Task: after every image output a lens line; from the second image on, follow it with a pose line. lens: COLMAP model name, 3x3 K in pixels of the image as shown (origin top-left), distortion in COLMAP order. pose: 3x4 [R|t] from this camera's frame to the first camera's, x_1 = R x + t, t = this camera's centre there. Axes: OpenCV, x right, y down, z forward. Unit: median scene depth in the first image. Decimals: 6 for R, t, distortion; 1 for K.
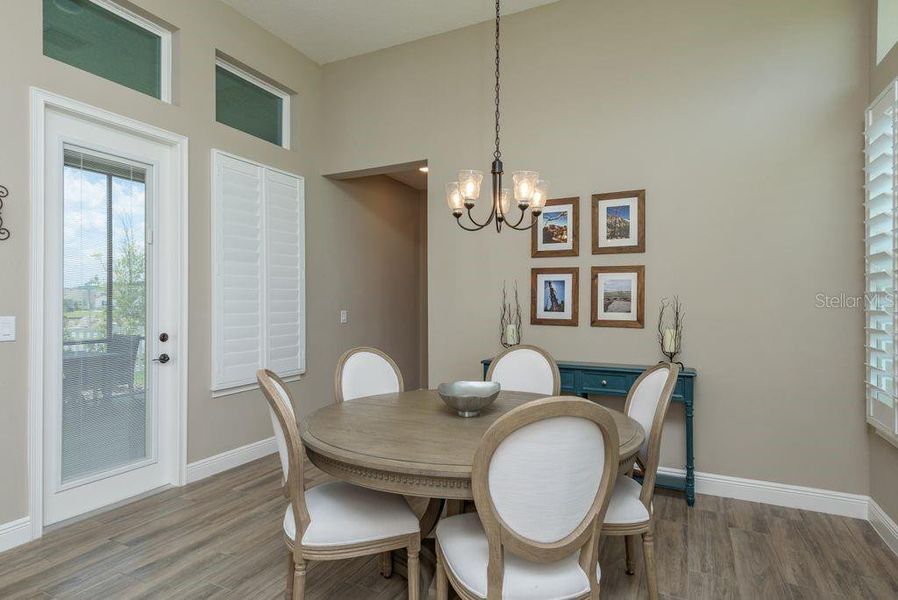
lens RADIAL K [[483.7, 0, 447.7], [0, 483.7, 299.5], [0, 0, 1]] dist [0.019413, -0.002759]
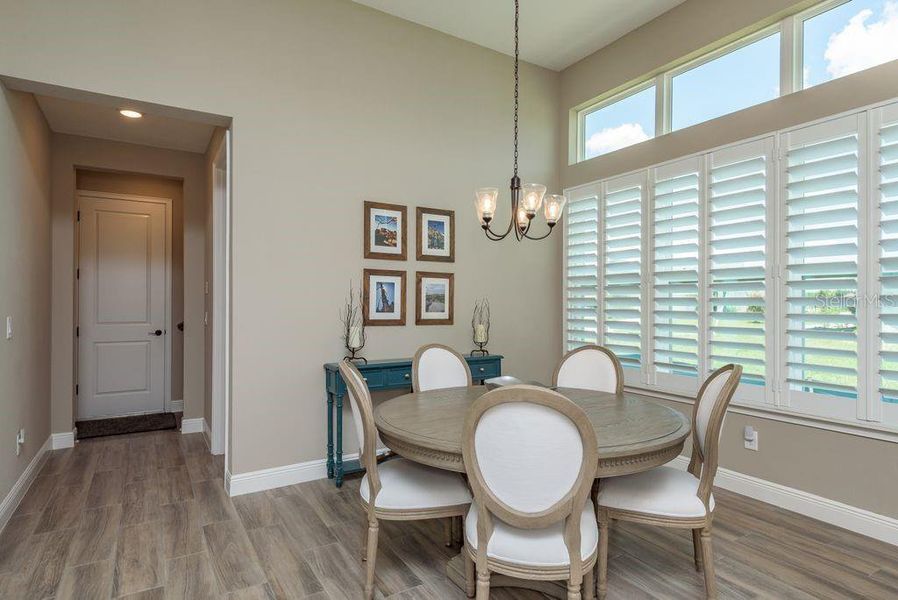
lens RADIAL K [[483.7, 0, 453.2], [0, 483.7, 297.5], [0, 0, 1]] dist [0.019413, -0.002759]
pose [[0.527336, 0.011340, 0.849581, -0.597770], [-0.006620, 0.999935, -0.009238, 0.001934], [-0.849631, -0.000753, 0.527377, 0.343763]]
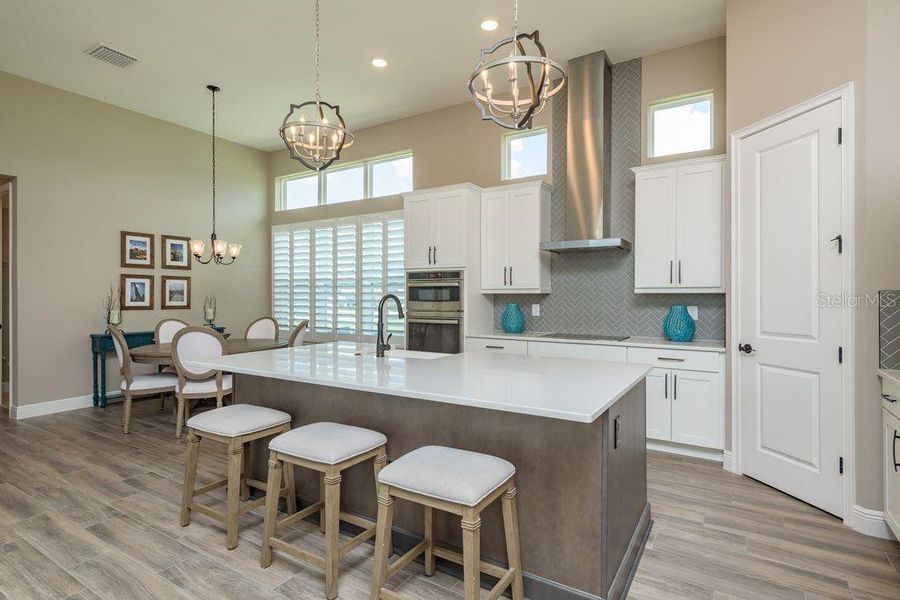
lens RADIAL K [[447.8, 0, 461.4], [0, 447.8, 297.6], [0, 0, 1]] dist [0.005207, -0.001108]
pose [[0.084382, -0.004527, 0.996423, -1.232513], [-0.005409, 0.999973, 0.005001, -0.001766], [-0.996419, -0.005812, 0.084356, -0.220929]]
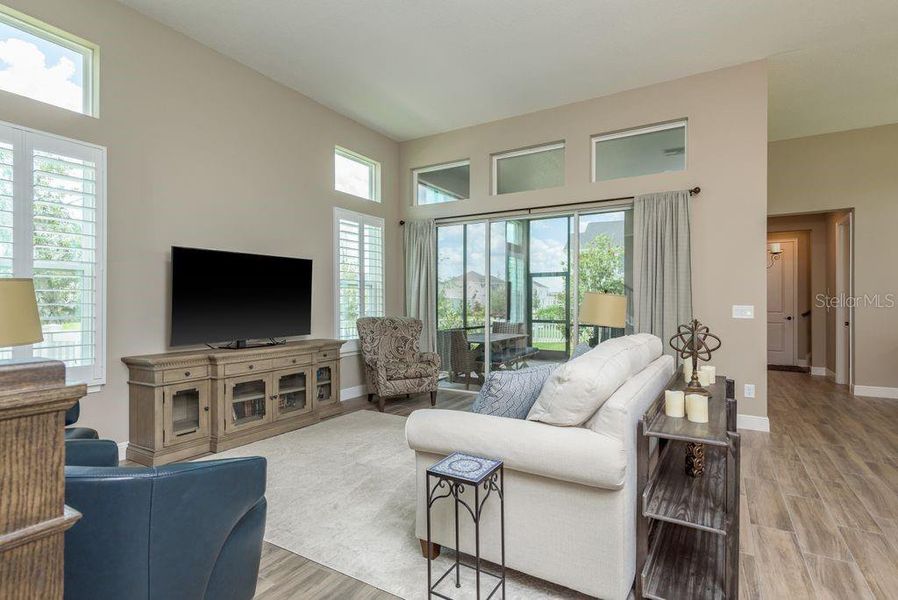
lens RADIAL K [[446.4, 0, 444.9], [0, 446.4, 303.2], [0, 0, 1]] dist [0.005258, -0.000612]
pose [[0.995157, -0.000897, -0.098296, -1.402180], [0.001350, 0.999989, 0.004543, 0.011677], [0.098291, -0.004654, 0.995147, -0.644794]]
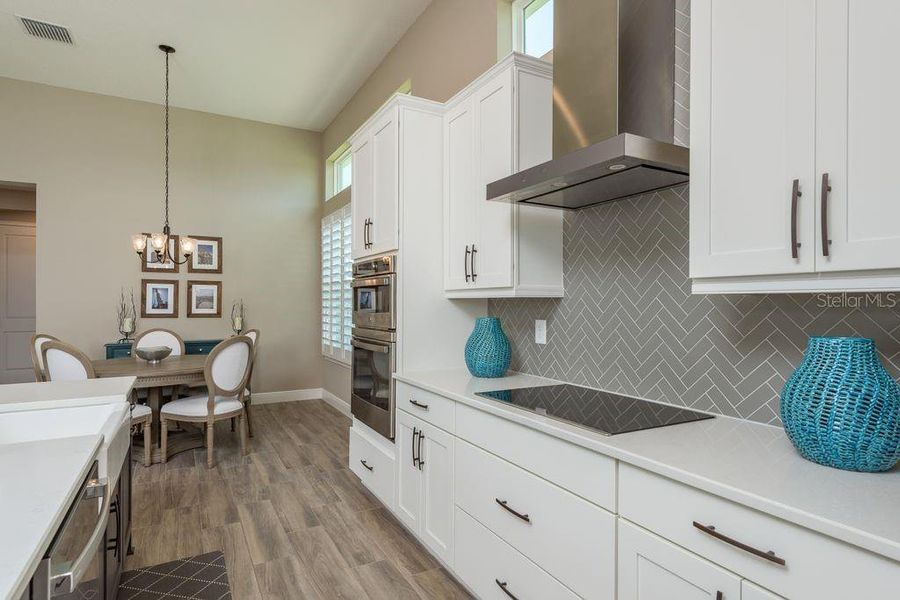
lens RADIAL K [[484.8, 0, 449.1], [0, 484.8, 301.6], [0, 0, 1]] dist [0.019413, -0.002759]
pose [[0.570201, 0.002121, 0.821502, -0.530139], [-0.005033, 0.999987, 0.000912, -0.003384], [-0.821490, -0.004654, 0.570204, -0.623072]]
